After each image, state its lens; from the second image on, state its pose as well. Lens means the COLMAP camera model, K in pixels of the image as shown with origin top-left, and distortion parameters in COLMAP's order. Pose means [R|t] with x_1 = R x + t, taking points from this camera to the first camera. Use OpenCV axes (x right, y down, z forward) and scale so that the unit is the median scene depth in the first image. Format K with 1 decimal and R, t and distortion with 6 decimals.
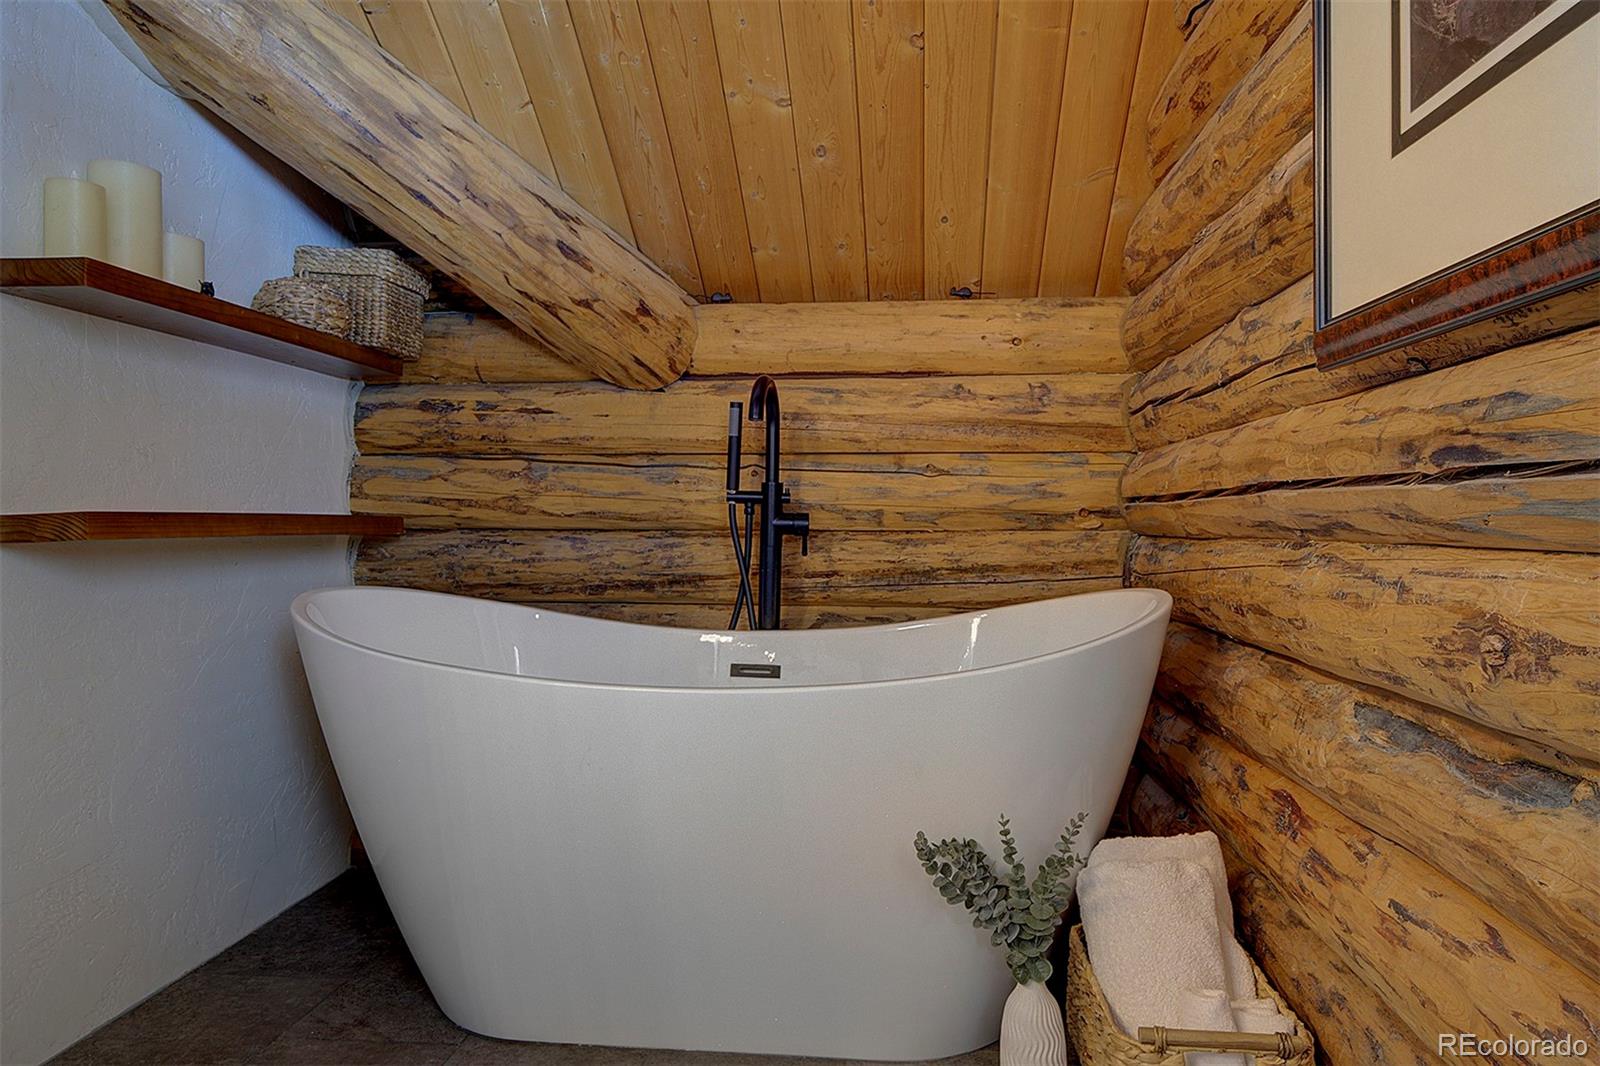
lens RADIAL K [[1101.4, 0, 800.0], [0, 1101.4, 533.0], [0, 0, 1]] dist [0.002953, -0.000906]
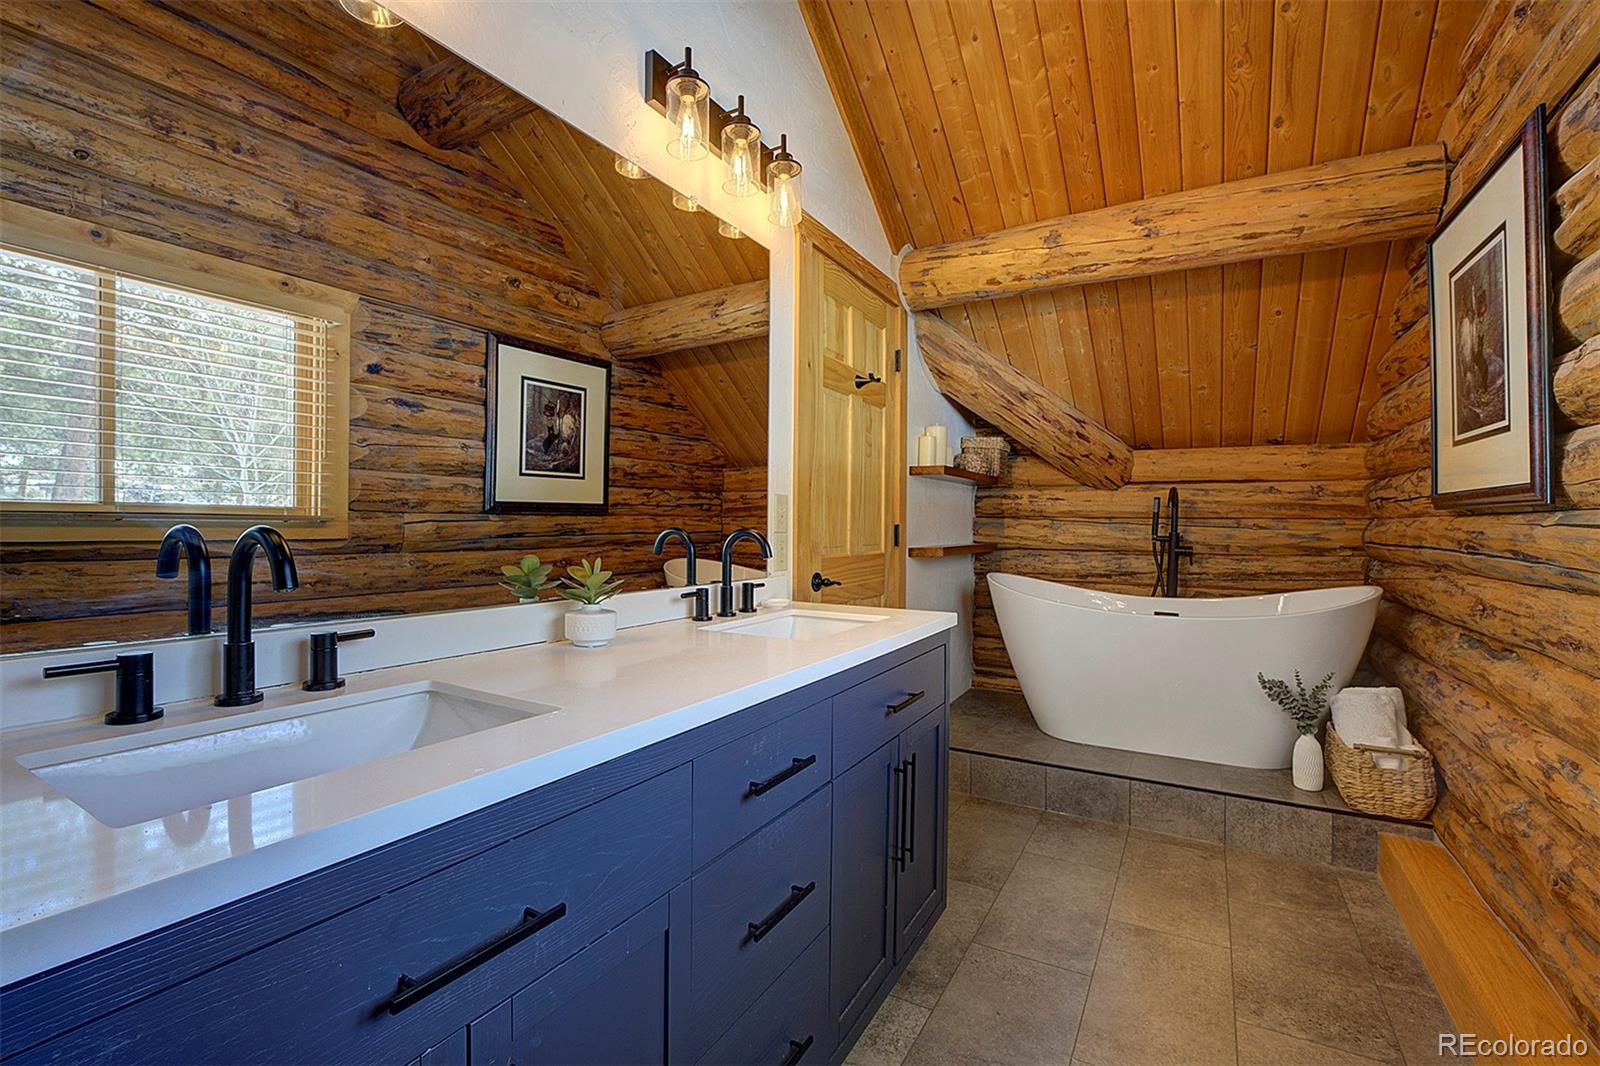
lens RADIAL K [[691.7, 0, 800.0], [0, 691.7, 533.0], [0, 0, 1]] dist [-0.019993, 0.000084]
pose [[0.905525, 0.009700, -0.424182, -0.121523], [-0.011298, 0.999935, -0.001254, -0.033871], [0.424142, 0.005928, 0.905576, -0.599204]]
